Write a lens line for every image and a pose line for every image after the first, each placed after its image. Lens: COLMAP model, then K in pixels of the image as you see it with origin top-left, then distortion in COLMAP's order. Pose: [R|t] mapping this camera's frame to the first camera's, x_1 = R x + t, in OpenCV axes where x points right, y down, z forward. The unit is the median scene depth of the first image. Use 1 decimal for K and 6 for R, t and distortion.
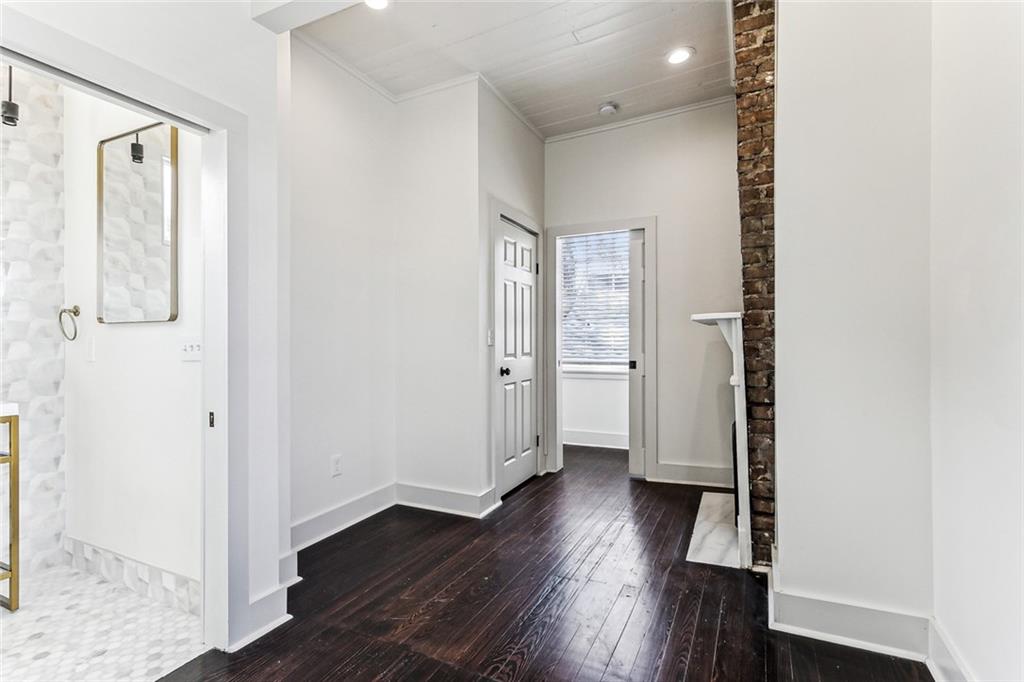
lens RADIAL K [[499.5, 0, 510.8], [0, 499.5, 340.9], [0, 0, 1]] dist [0.004879, 0.004428]
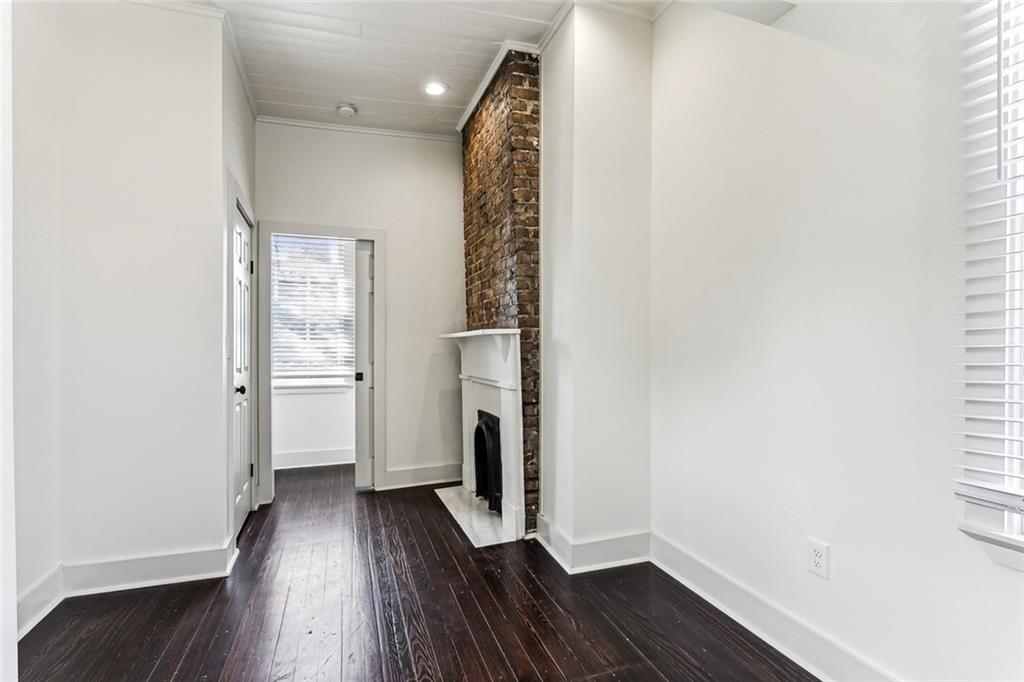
lens RADIAL K [[499.5, 0, 497.1], [0, 499.5, 355.4], [0, 0, 1]] dist [0.004879, 0.004428]
pose [[0.706879, -0.001694, 0.707333, -0.428944], [-0.001629, 0.999991, 0.004023, 0.002198], [-0.707333, -0.003996, 0.706870, 0.180531]]
